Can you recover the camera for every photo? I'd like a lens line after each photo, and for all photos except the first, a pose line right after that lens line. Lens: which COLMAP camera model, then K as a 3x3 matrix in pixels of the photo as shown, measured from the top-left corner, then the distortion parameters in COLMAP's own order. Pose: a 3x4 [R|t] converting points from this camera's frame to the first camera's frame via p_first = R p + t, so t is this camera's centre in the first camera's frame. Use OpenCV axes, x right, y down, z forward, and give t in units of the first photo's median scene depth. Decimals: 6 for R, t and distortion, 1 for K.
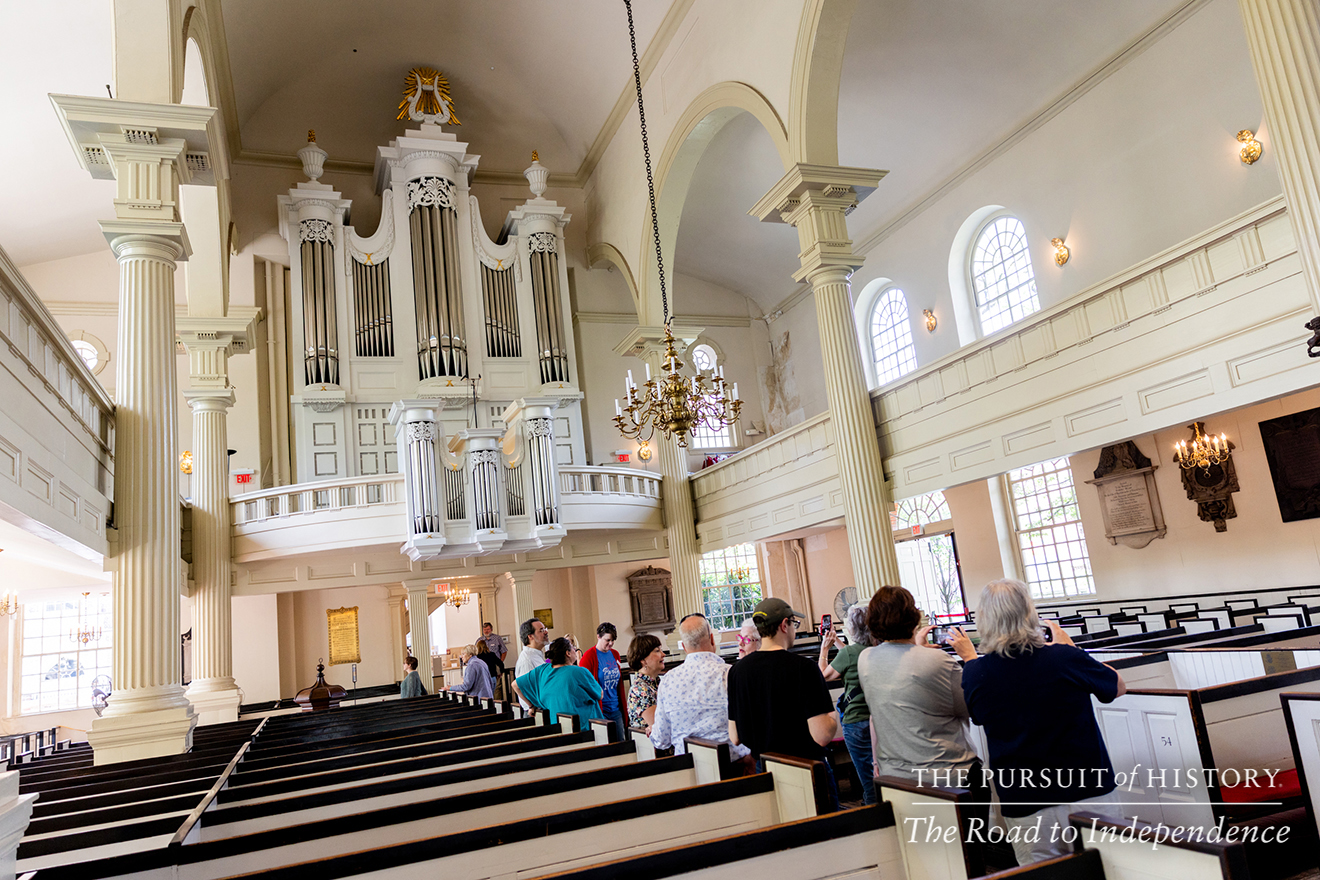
lens RADIAL K [[911.6, 0, 662.8], [0, 911.6, 433.8], [0, 0, 1]] dist [-0.011076, 0.018054]
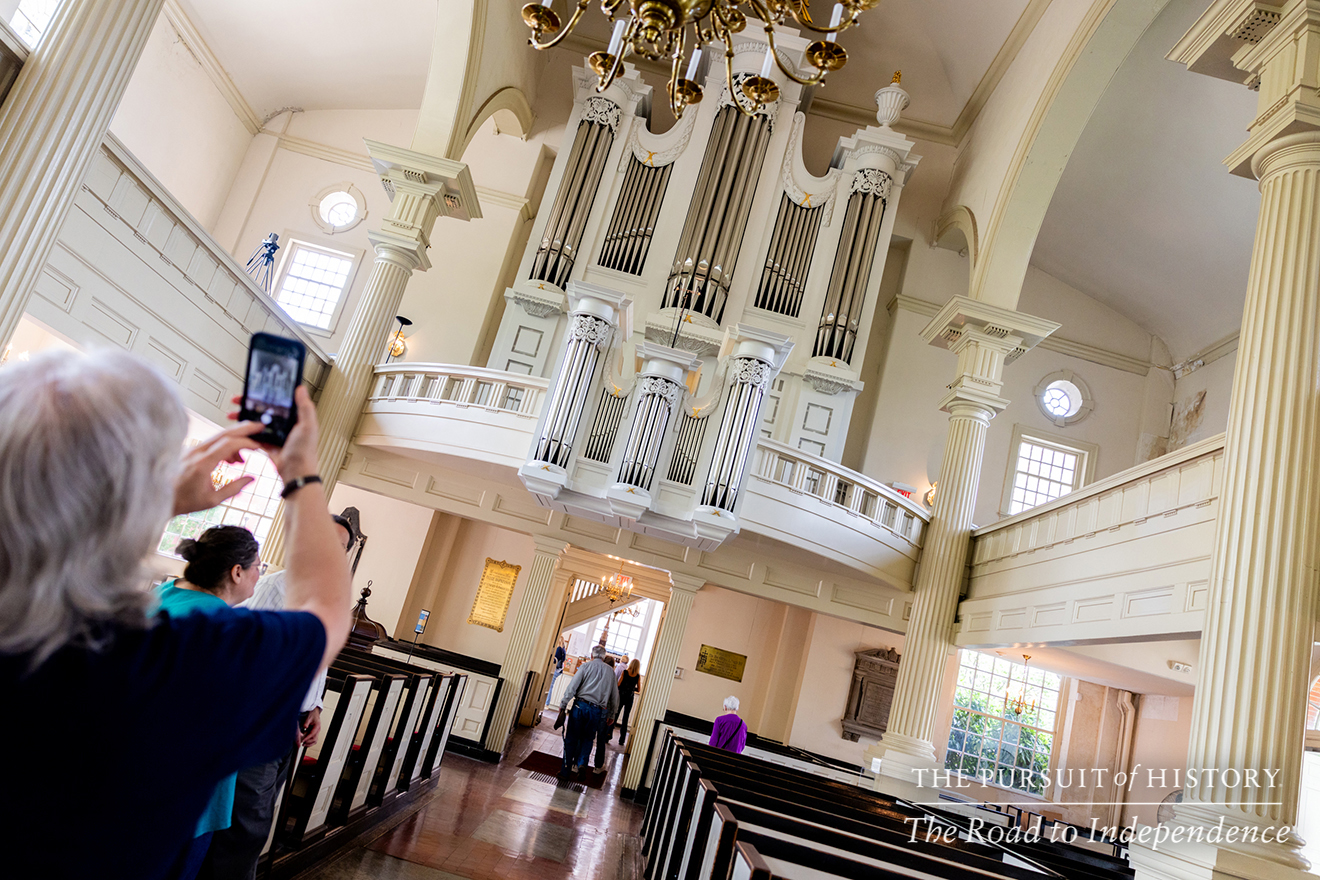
lens RADIAL K [[911.6, 0, 662.5], [0, 911.6, 444.9], [0, 0, 1]] dist [-0.011076, 0.018054]
pose [[0.879591, 0.260033, -0.398375, 0.077511], [-0.288786, 0.957309, -0.012756, 0.060505], [0.378051, 0.126265, 0.917134, 0.293683]]
